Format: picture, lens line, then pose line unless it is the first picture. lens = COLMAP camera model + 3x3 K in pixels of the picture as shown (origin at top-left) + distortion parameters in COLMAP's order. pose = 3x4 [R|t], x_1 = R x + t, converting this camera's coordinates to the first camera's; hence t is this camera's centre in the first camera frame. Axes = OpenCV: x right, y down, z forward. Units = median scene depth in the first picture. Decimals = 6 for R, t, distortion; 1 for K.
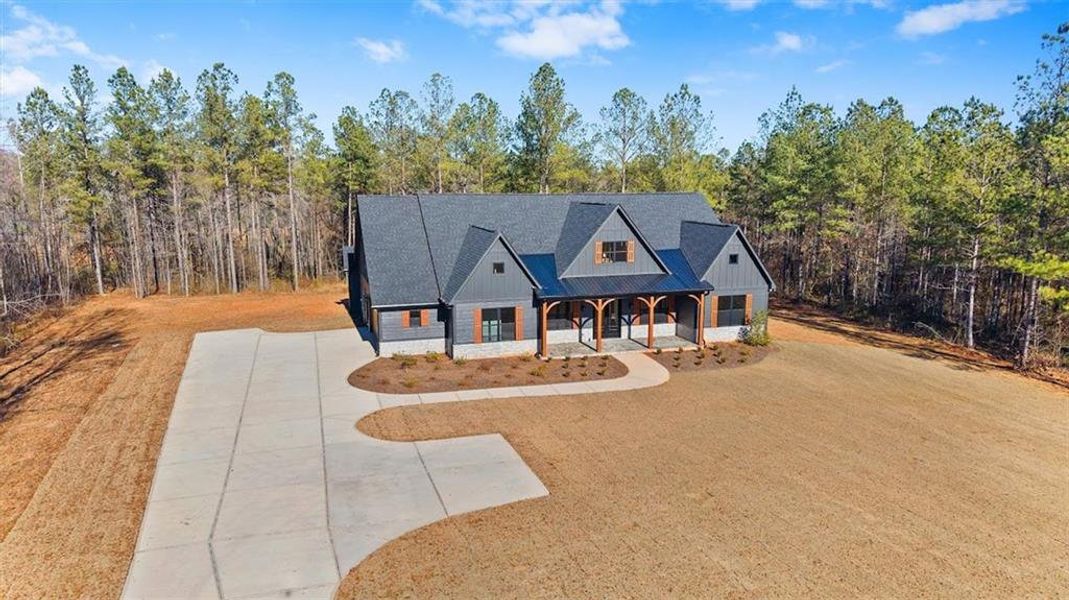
lens RADIAL K [[737.3, 0, 538.7], [0, 737.3, 298.0], [0, 0, 1]] dist [0.021901, -0.024867]
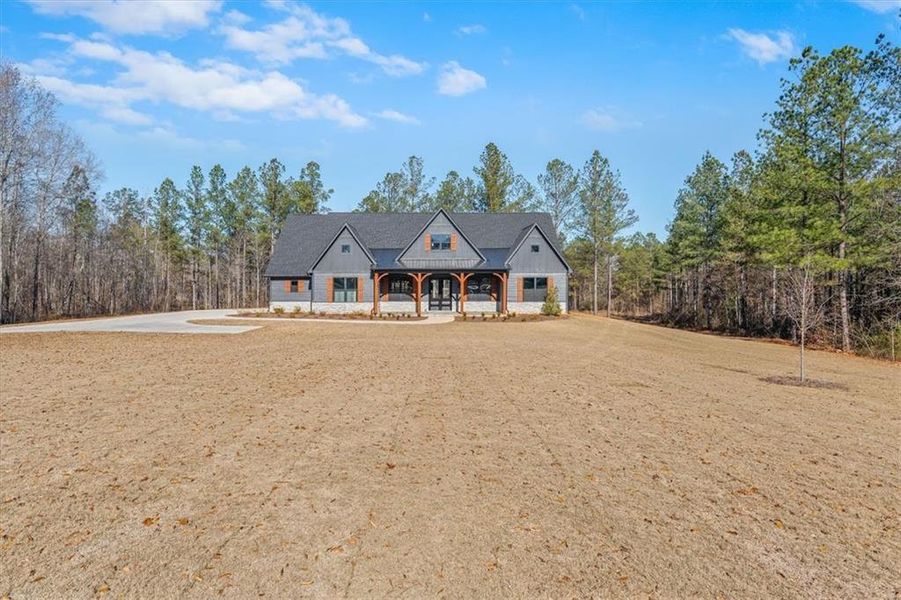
lens RADIAL K [[618.1, 0, 441.5], [0, 618.1, 268.0], [0, 0, 1]] dist [-0.000859, -0.000417]
pose [[0.953442, -0.012605, -0.301313, 0.425462], [-0.044364, 0.982394, -0.181478, 0.179746], [0.298296, 0.186397, 0.936096, -0.048383]]
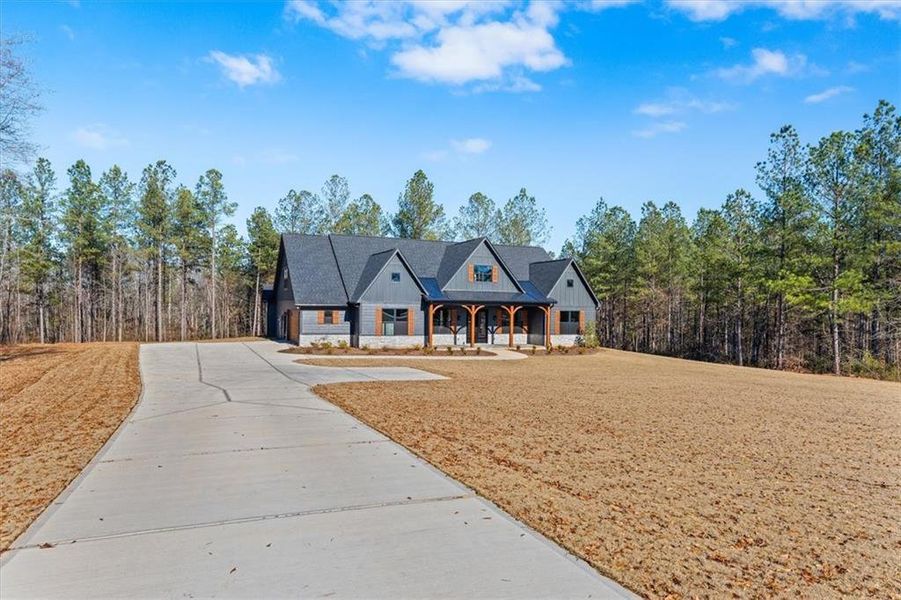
lens RADIAL K [[603.6, 0, 461.6], [0, 603.6, 301.4], [0, 0, 1]] dist [-0.001766, 0.001008]
pose [[0.994239, 0.011225, 0.106594, -0.045697], [0.007479, 0.984812, -0.173463, 0.164082], [-0.106922, 0.173261, 0.979055, -0.038743]]
